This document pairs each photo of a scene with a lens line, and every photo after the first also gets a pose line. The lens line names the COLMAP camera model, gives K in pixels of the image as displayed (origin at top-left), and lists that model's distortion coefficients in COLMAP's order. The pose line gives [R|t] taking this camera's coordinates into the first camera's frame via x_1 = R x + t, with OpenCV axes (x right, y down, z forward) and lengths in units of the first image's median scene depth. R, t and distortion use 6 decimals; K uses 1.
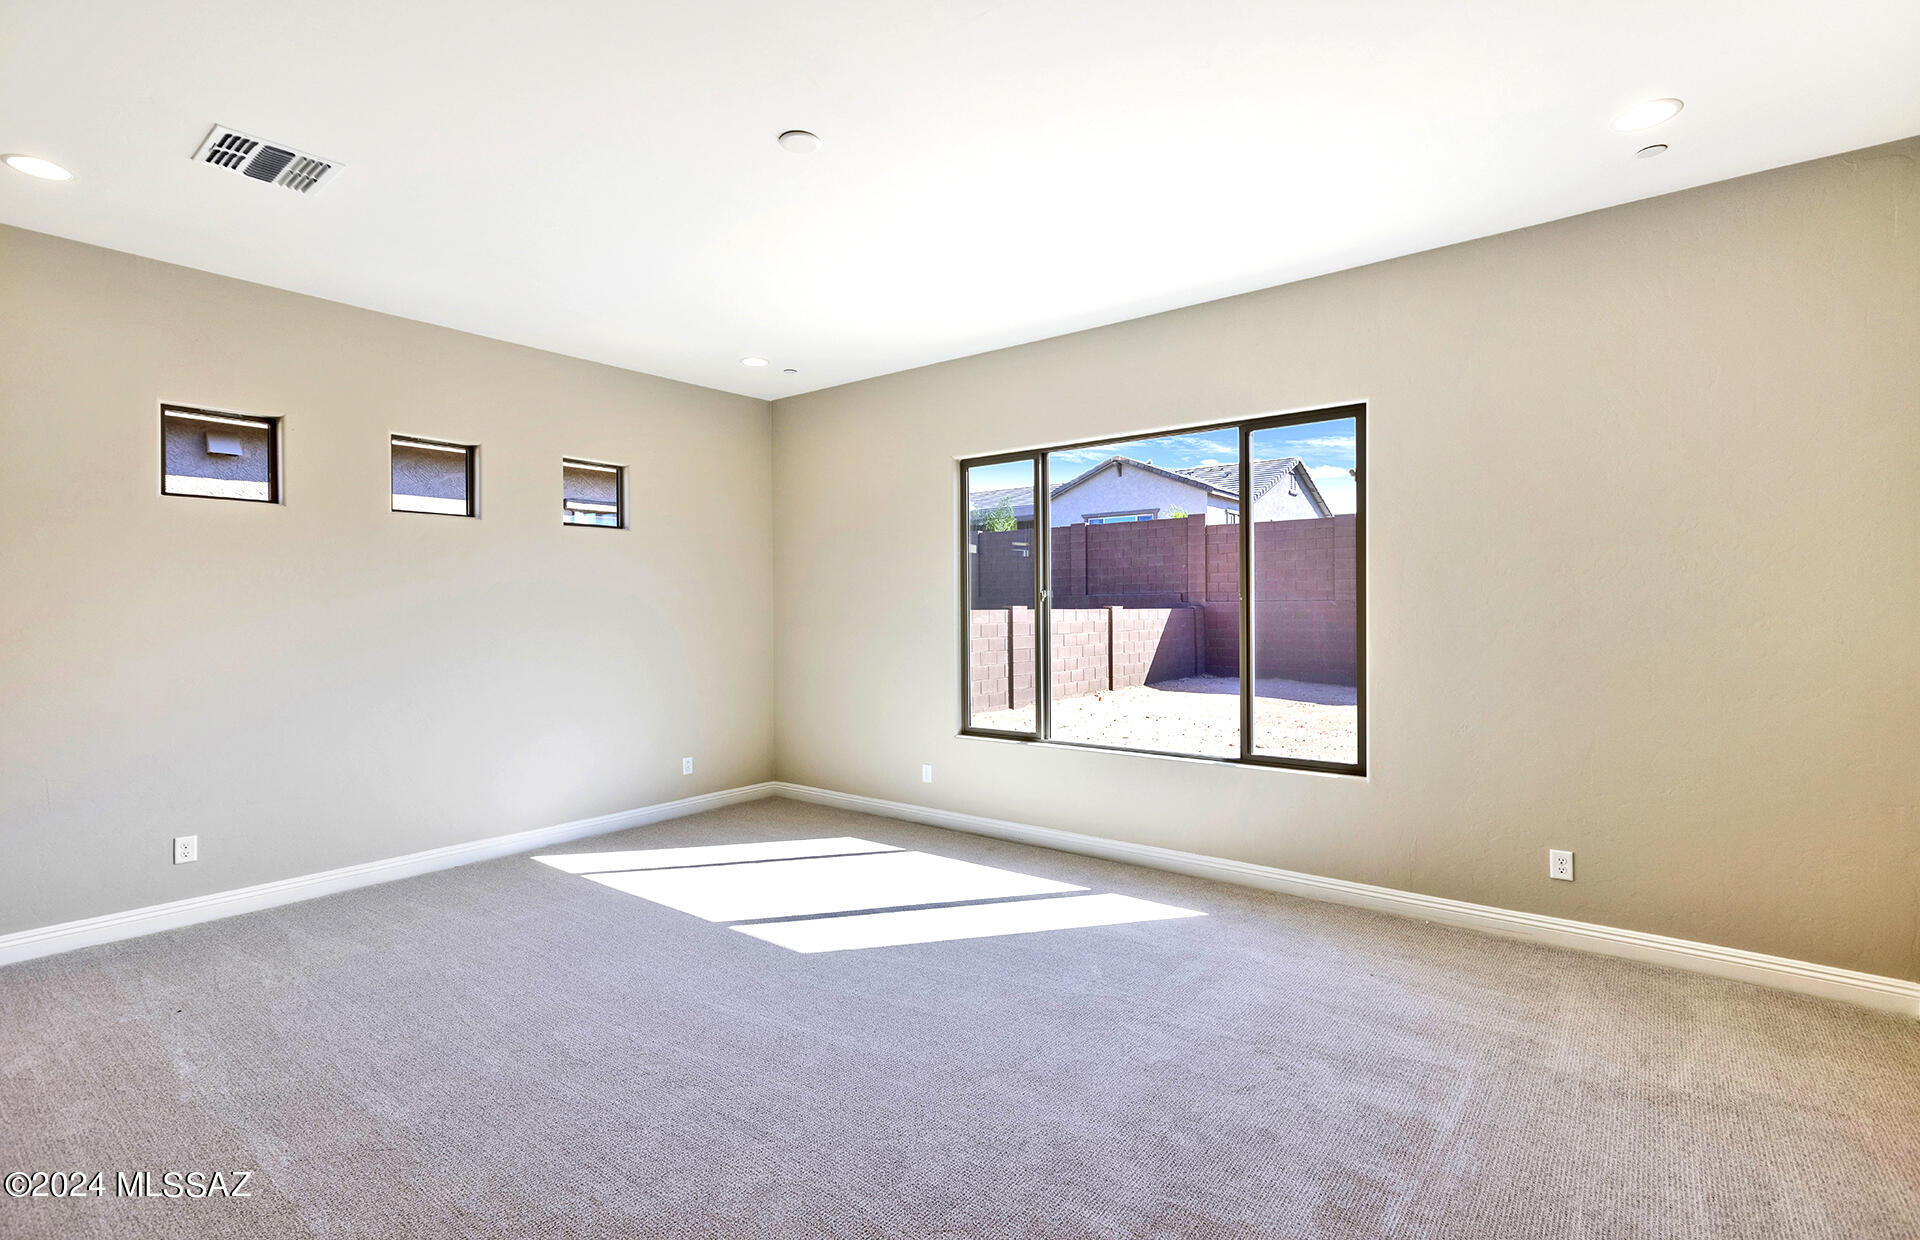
lens RADIAL K [[907.0, 0, 926.8], [0, 907.0, 616.8], [0, 0, 1]] dist [0.002072, 0.000084]
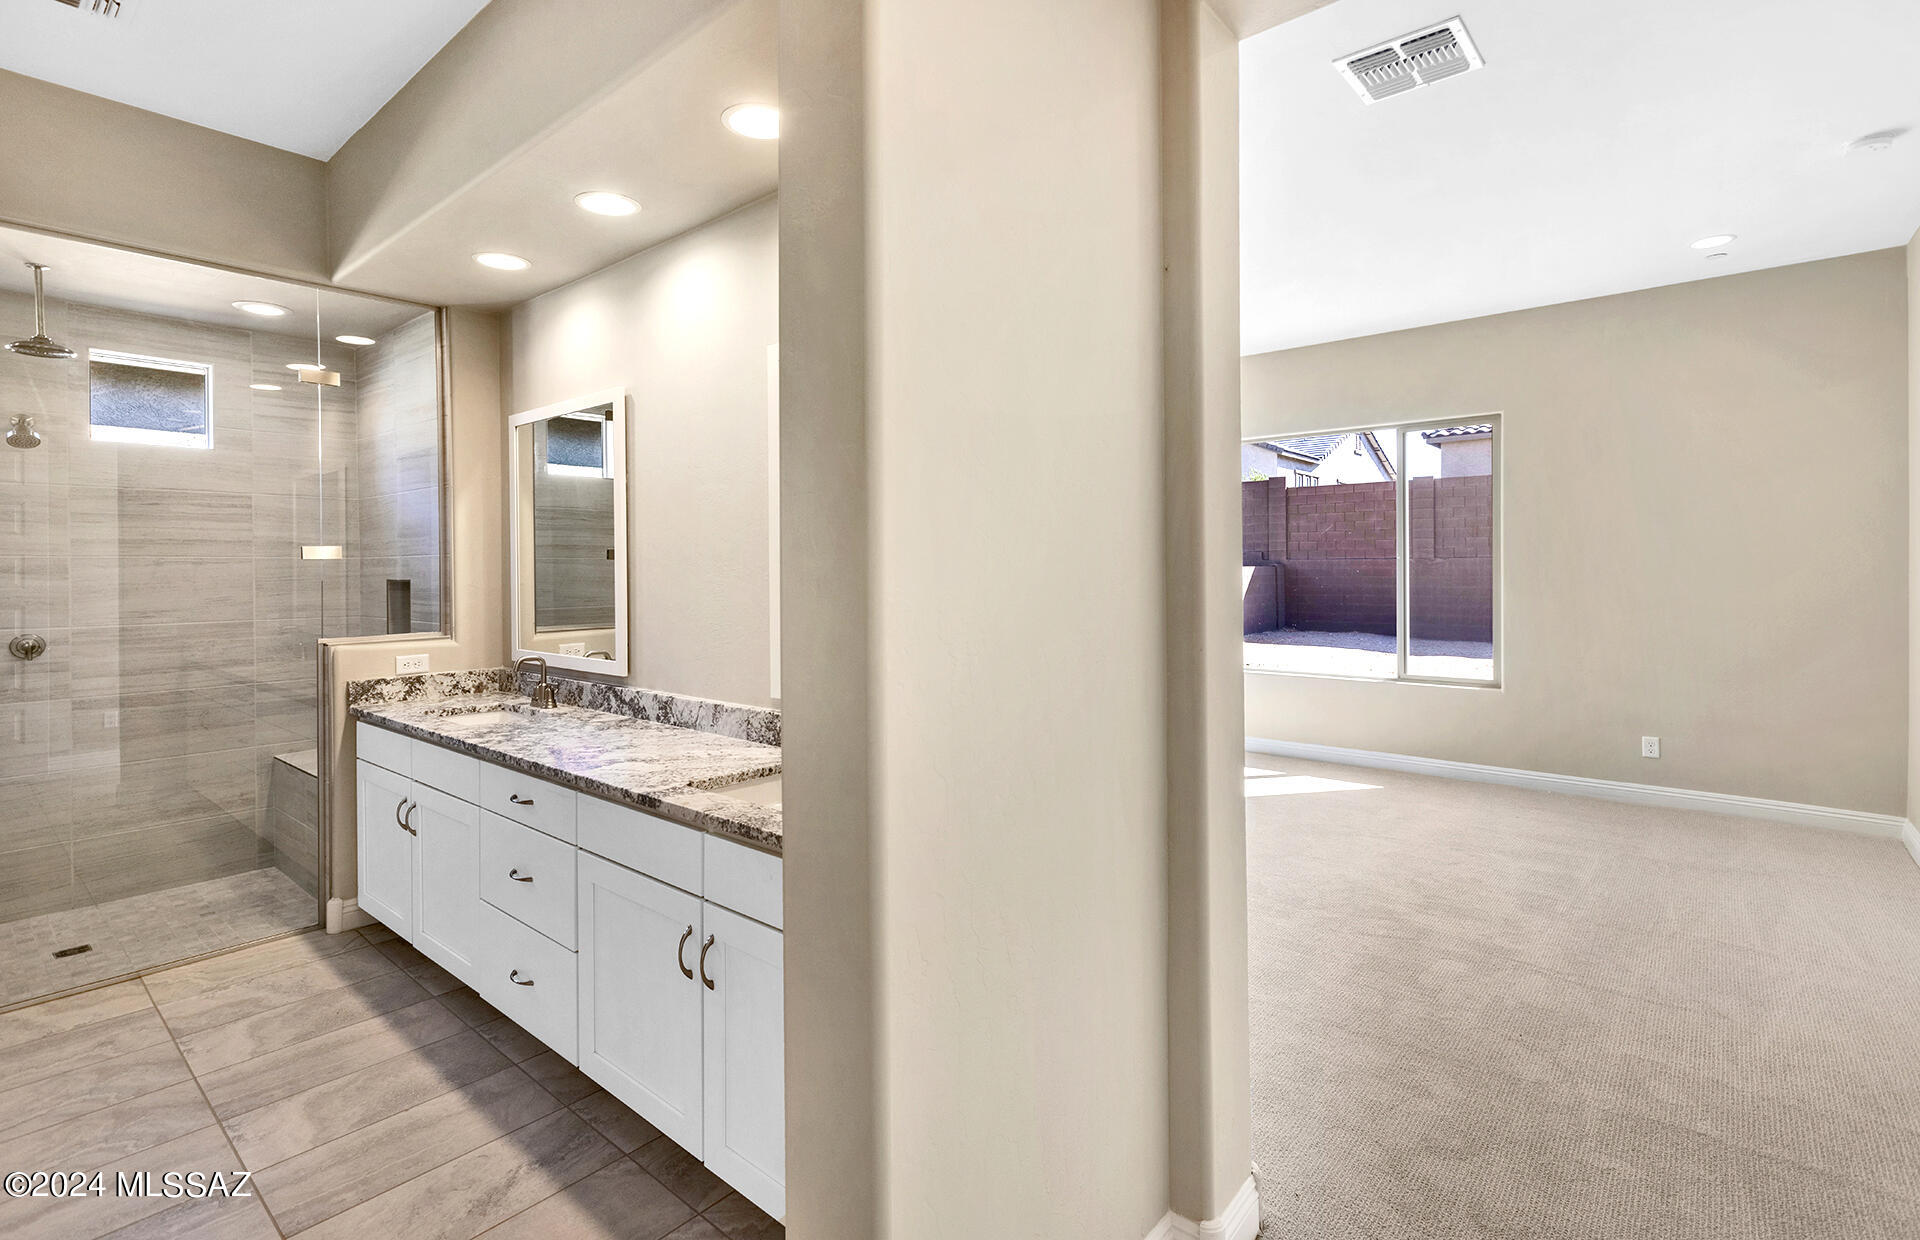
lens RADIAL K [[916.4, 0, 924.1], [0, 916.4, 573.2], [0, 0, 1]] dist [0.000357, -0.000089]
pose [[0.998993, 0.000528, -0.044866, -0.079682], [-0.000613, 0.999998, -0.001873, 0.001666], [0.044865, 0.001898, 0.998991, -0.103199]]
